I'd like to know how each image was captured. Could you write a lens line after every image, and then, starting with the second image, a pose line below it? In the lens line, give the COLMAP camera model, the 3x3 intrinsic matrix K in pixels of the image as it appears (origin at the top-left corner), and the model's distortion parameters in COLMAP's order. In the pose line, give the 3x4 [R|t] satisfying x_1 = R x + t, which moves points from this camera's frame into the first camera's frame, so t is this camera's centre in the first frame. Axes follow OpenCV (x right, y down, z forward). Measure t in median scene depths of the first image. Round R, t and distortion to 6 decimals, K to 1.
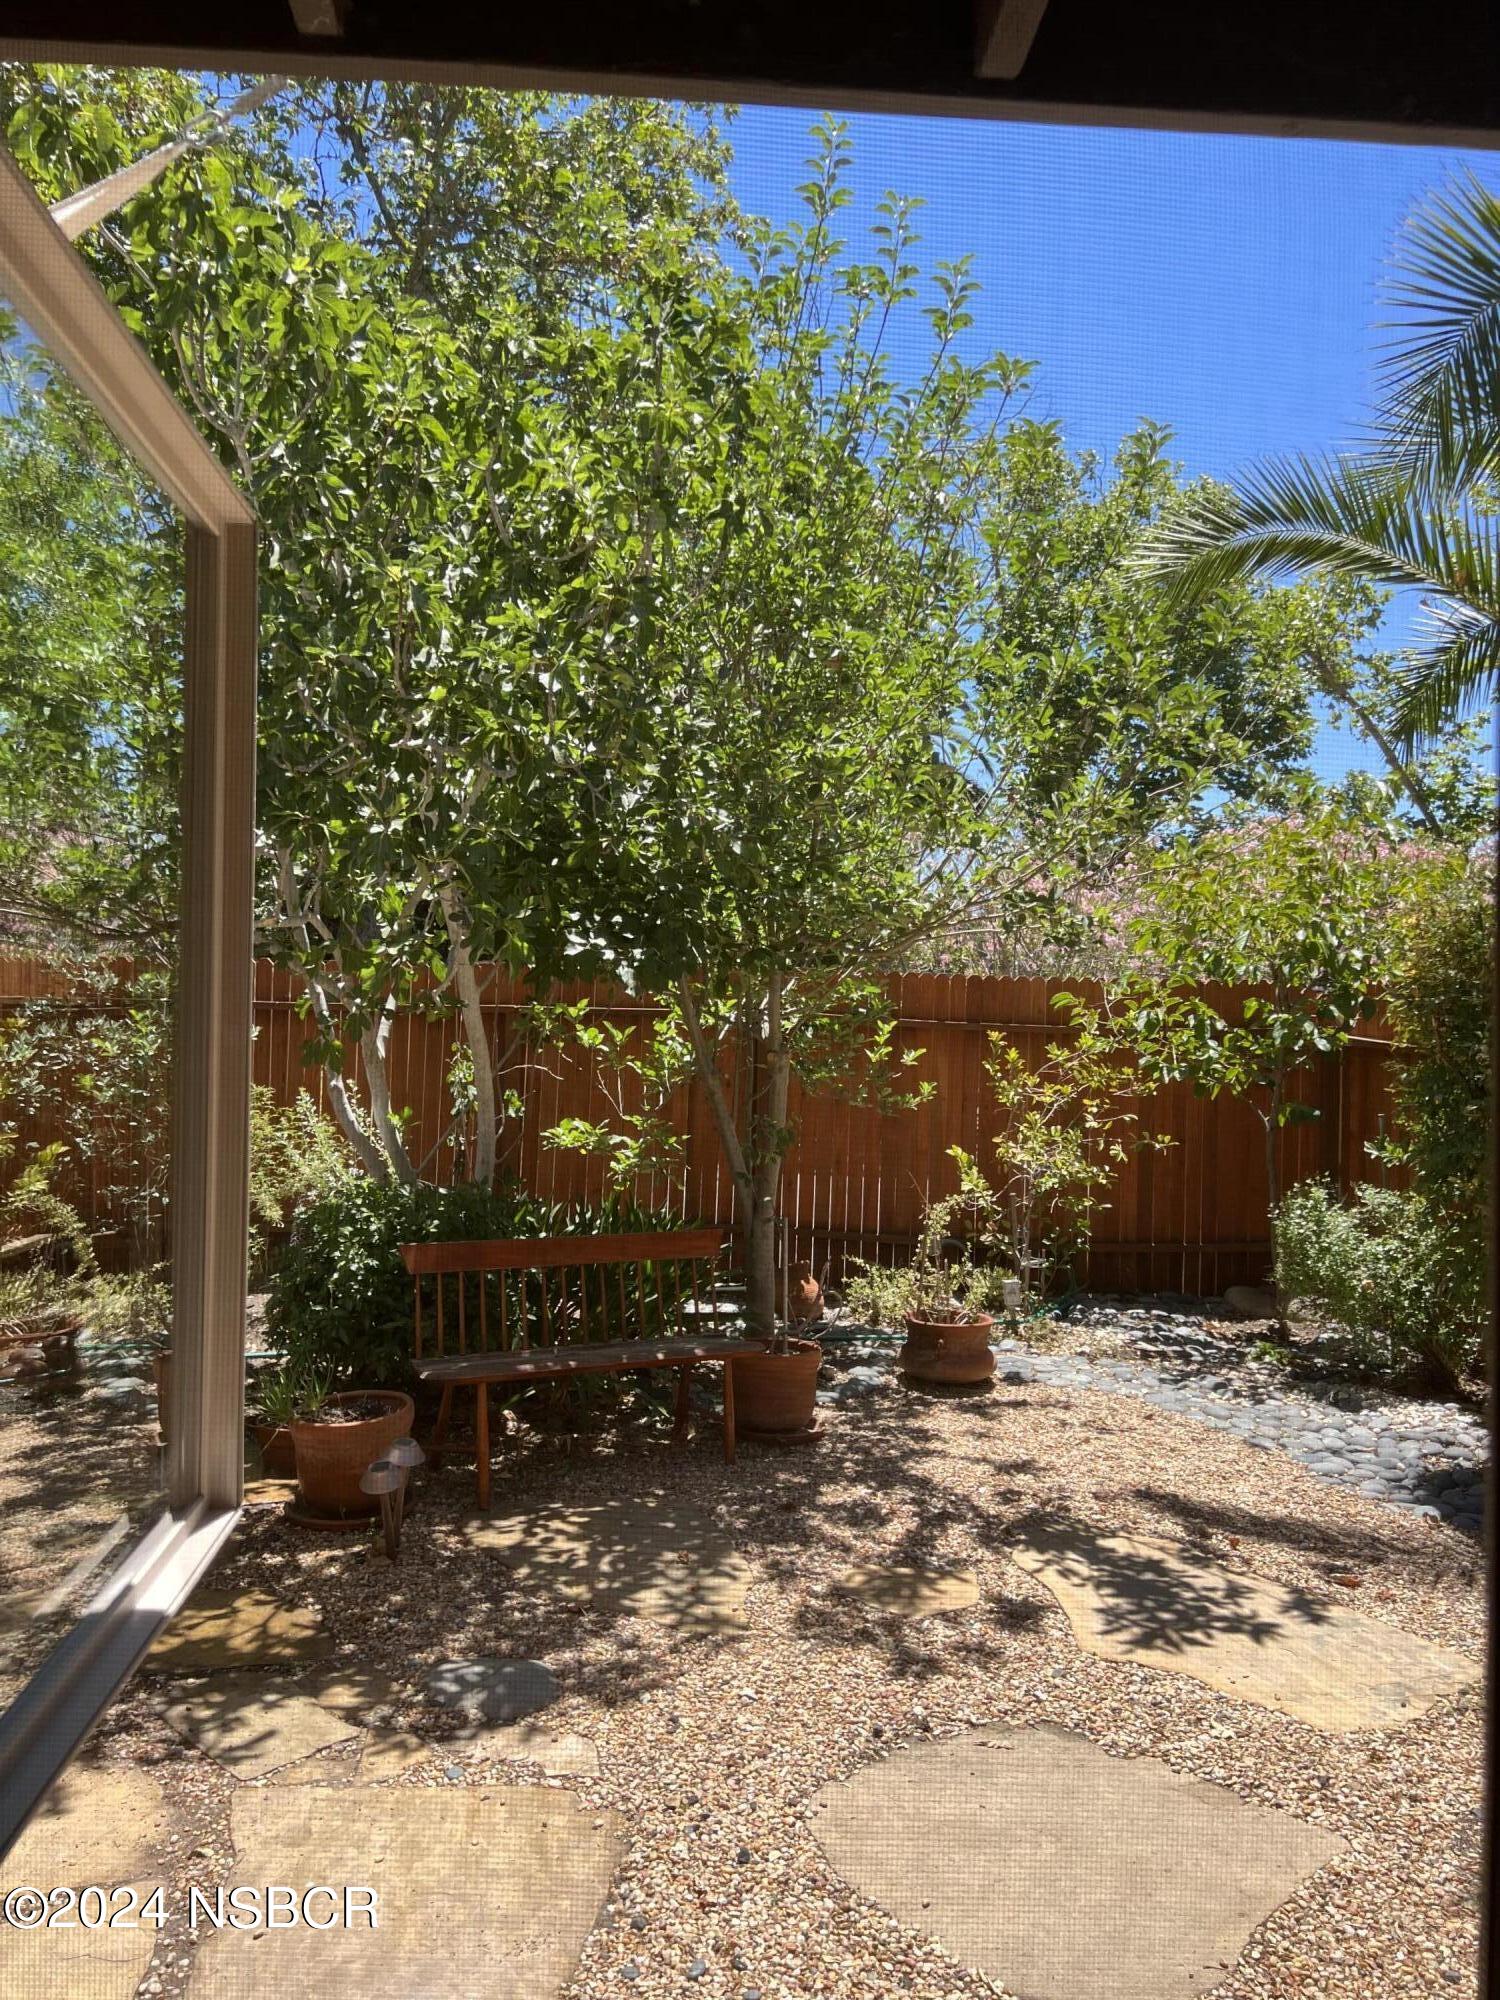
lens RADIAL K [[1512.1, 0, 745.1], [0, 1512.1, 990.3], [0, 0, 1]] dist [0.040912, -0.027784]
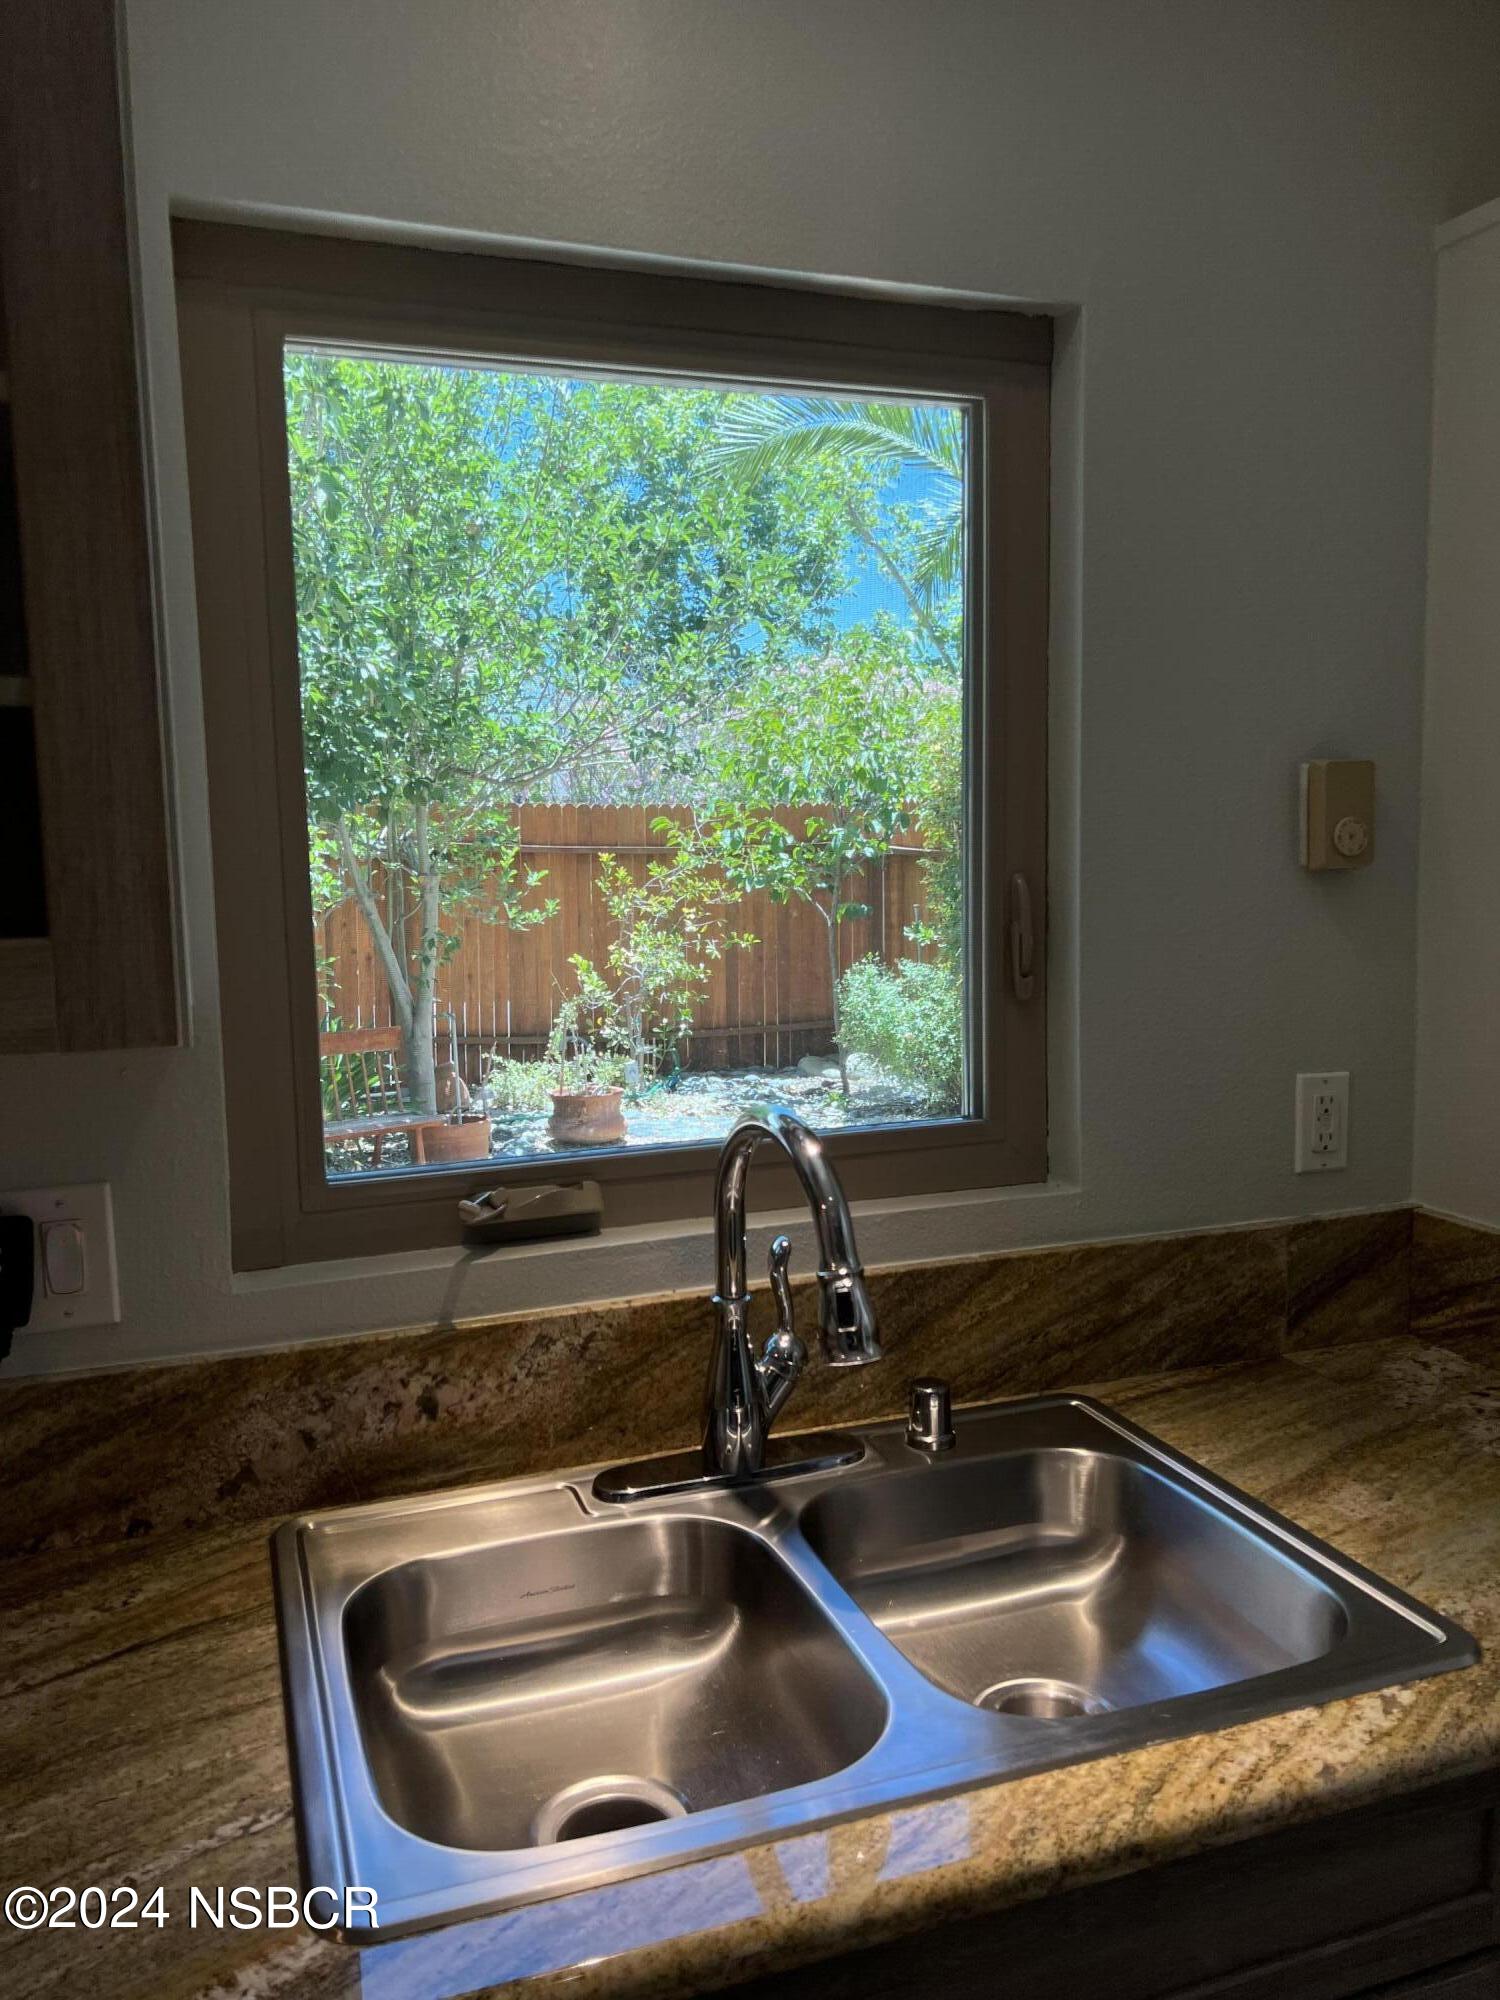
lens RADIAL K [[1512.1, 0, 724.3], [0, 1512.1, 1034.8], [0, 0, 1]] dist [0.040912, -0.027784]
pose [[0.960842, -0.069923, 0.268131, -0.071443], [0.034022, 0.990087, 0.136275, 0.011044], [-0.275001, -0.121816, 0.953696, -0.149748]]
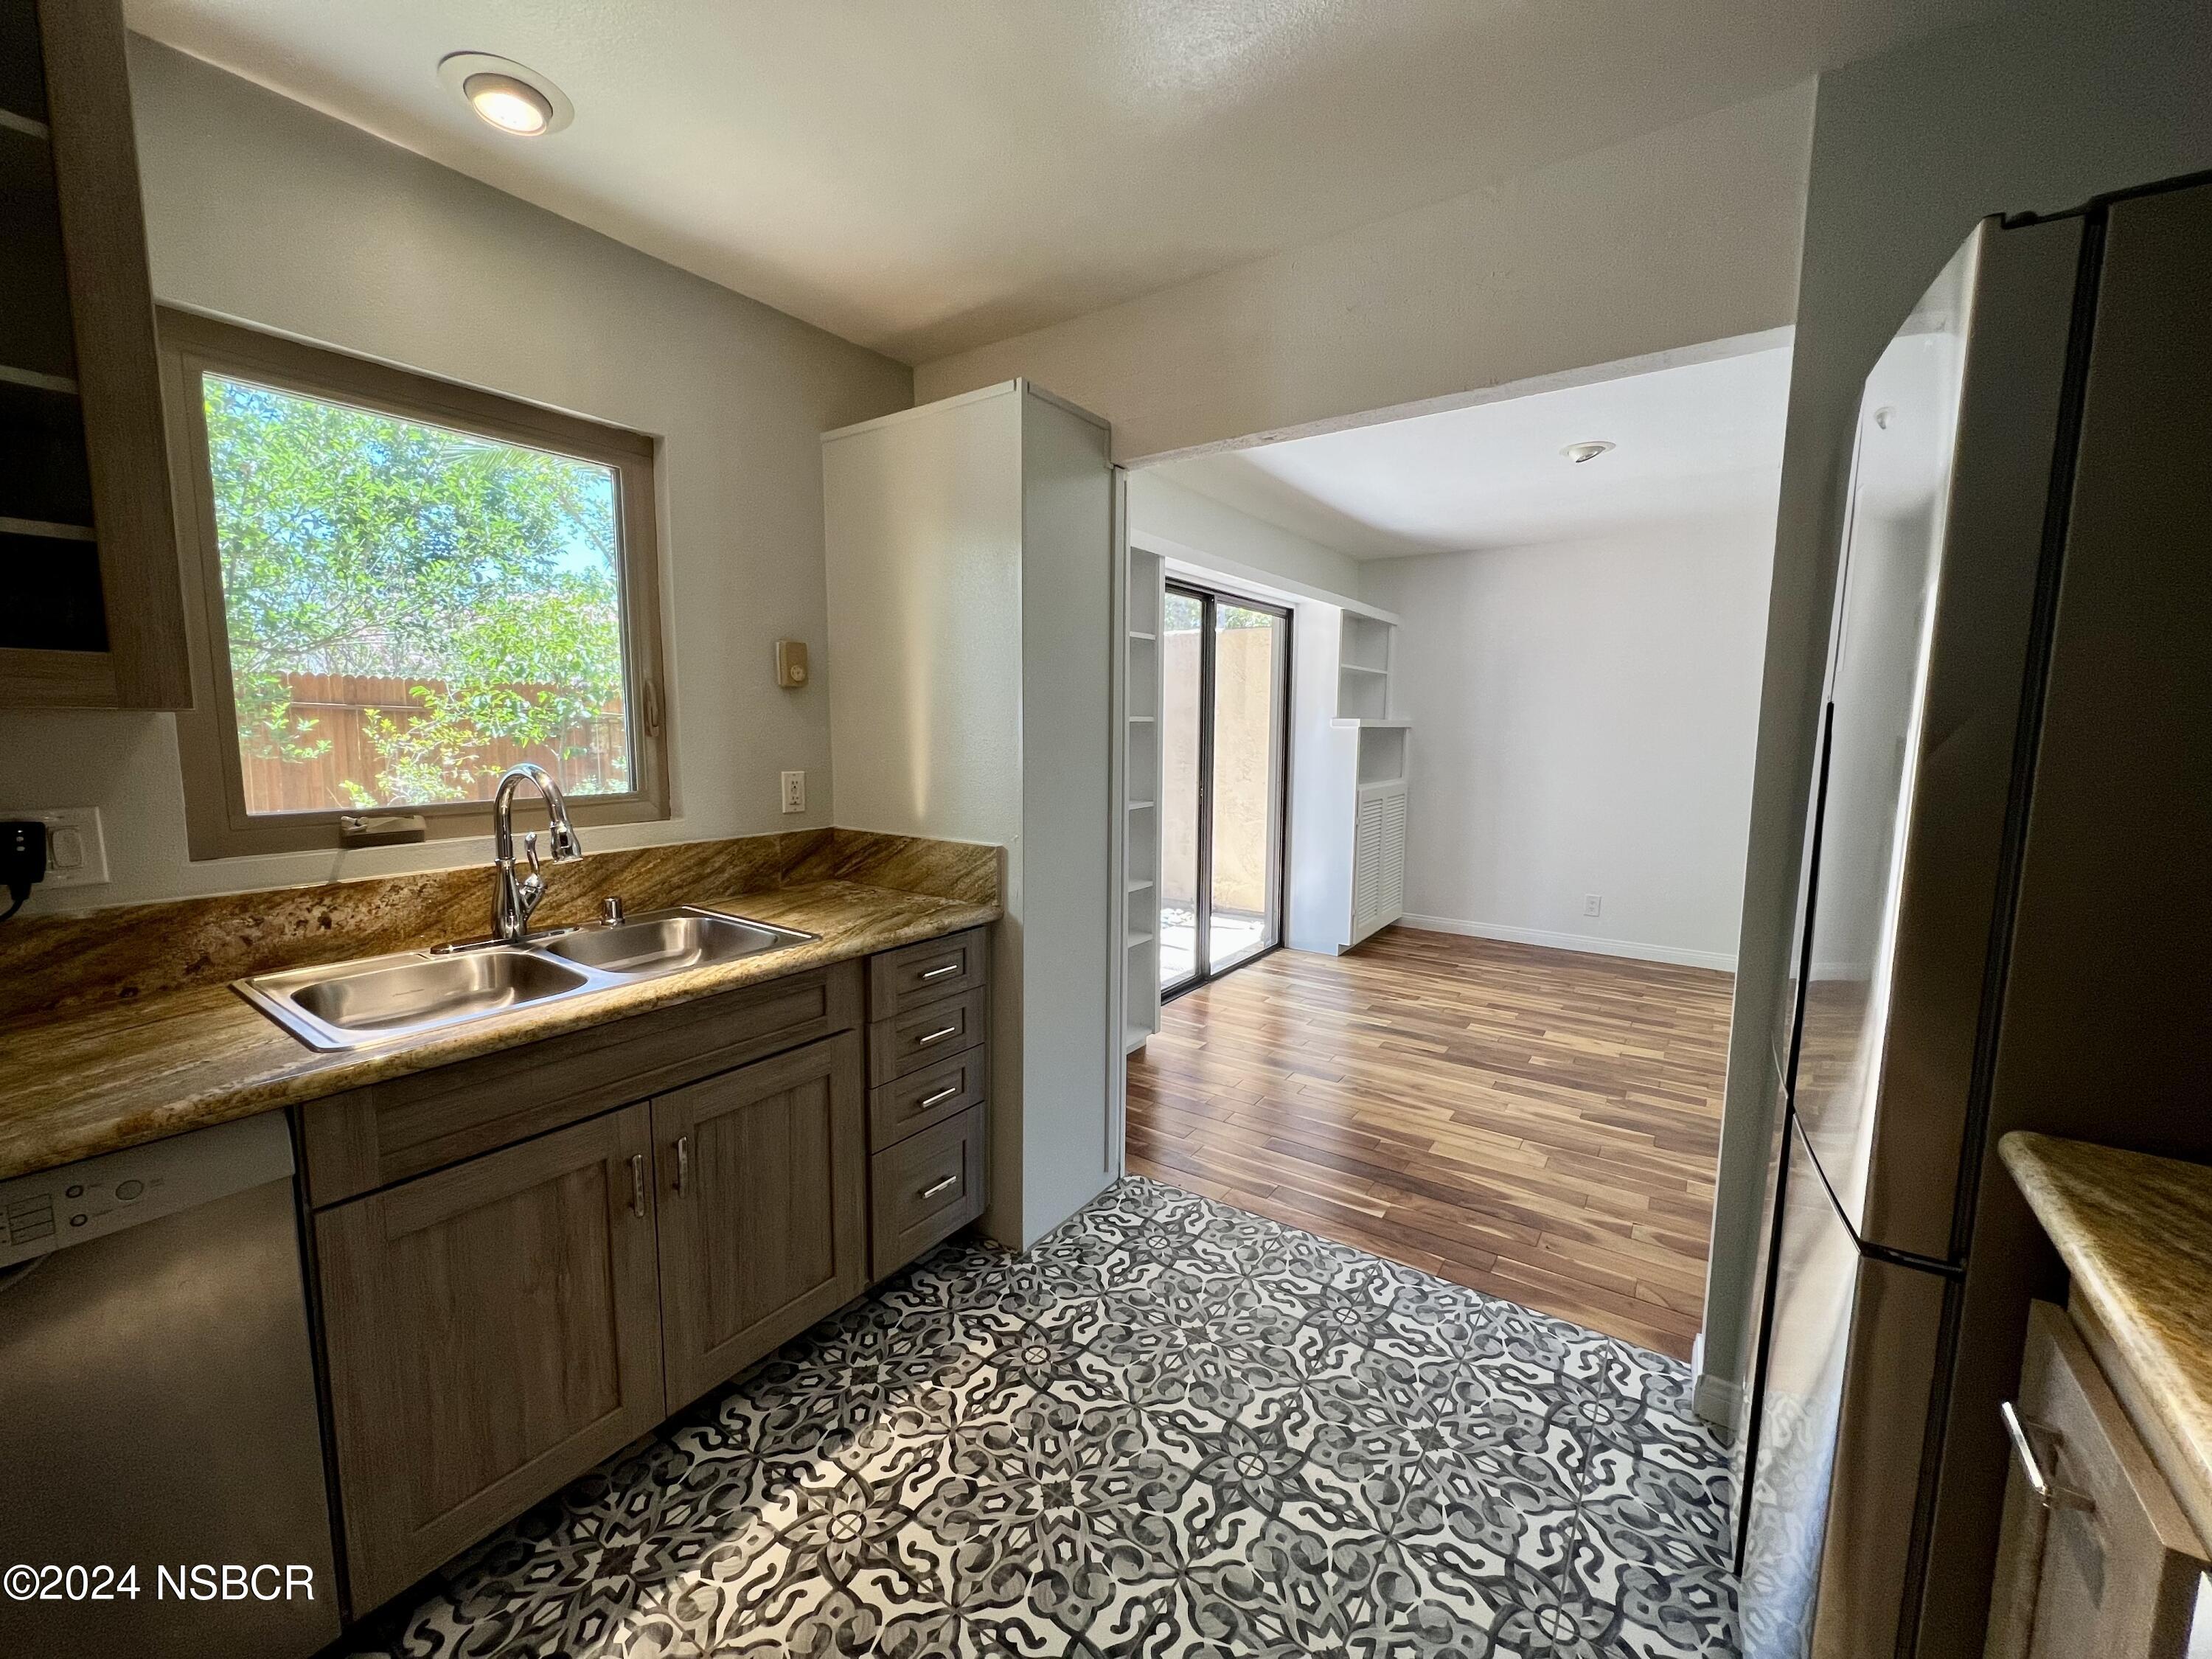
lens RADIAL K [[888.1, 0, 1090.1], [0, 888.1, 816.8], [0, 0, 1]] dist [0.000635, 0.001182]
pose [[0.633259, -0.094918, 0.768098, -0.098352], [-0.001429, 0.992306, 0.123803, 0.024110], [-0.773939, -0.079497, 0.628251, -0.226147]]
